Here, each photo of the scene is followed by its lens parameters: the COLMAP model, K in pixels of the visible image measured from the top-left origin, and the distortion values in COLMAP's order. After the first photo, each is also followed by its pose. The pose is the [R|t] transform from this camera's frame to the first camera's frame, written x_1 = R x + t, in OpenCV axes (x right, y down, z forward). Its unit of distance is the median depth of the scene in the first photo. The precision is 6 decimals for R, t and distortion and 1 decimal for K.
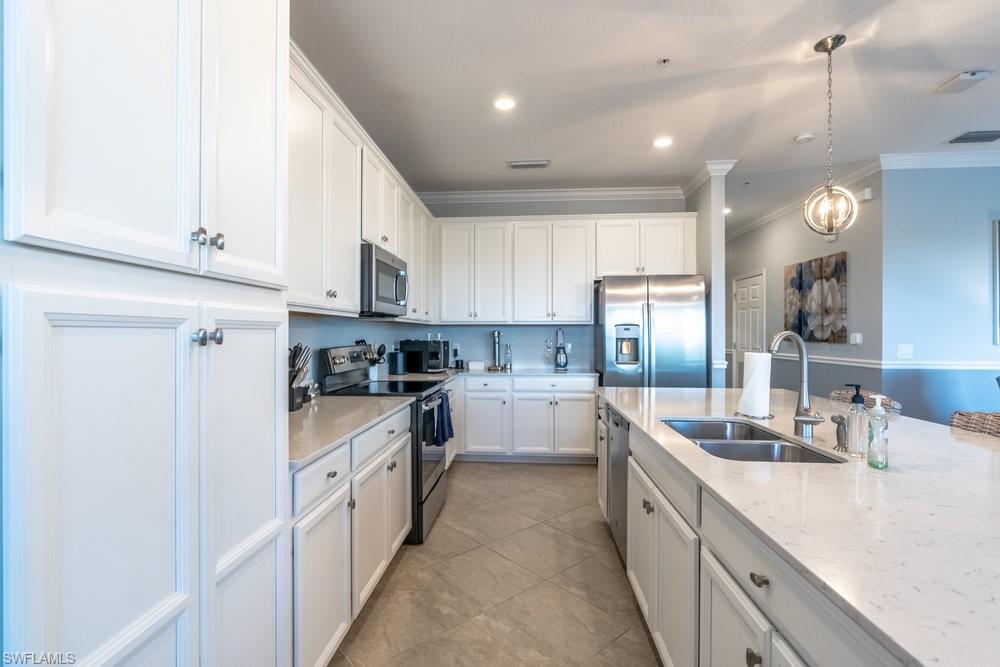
lens RADIAL K [[456.5, 0, 498.6], [0, 456.5, 329.6], [0, 0, 1]] dist [-0.000898, -0.000266]
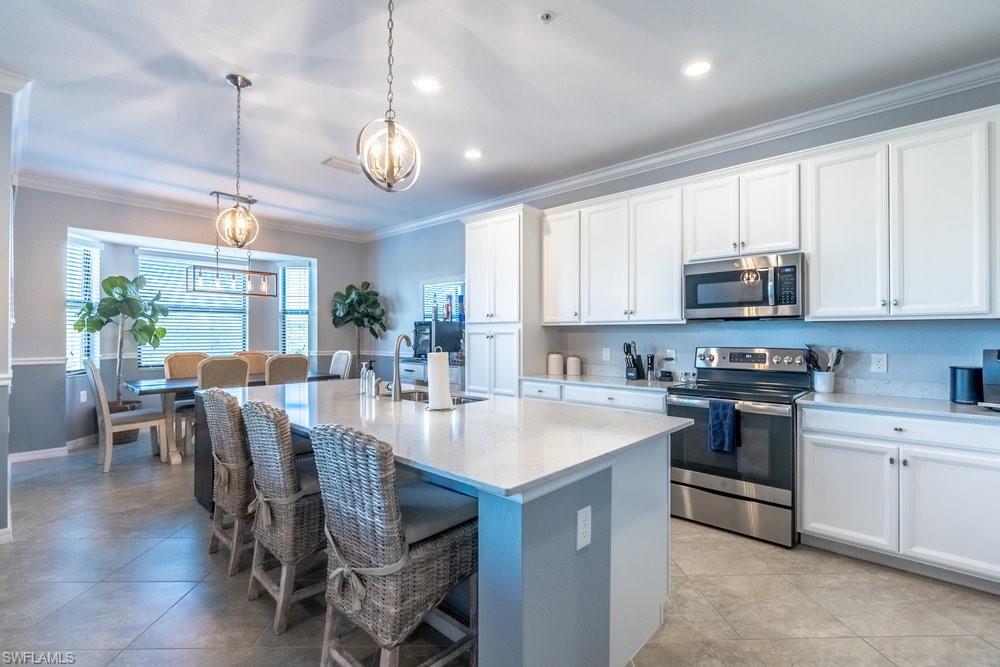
lens RADIAL K [[456.5, 0, 498.6], [0, 456.5, 329.6], [0, 0, 1]] dist [-0.000898, -0.000266]
pose [[-0.617273, -0.015236, -0.786601, 0.885046], [-0.005778, 0.999873, -0.014832, 0.012654], [0.786728, -0.004610, -0.617283, 1.189387]]
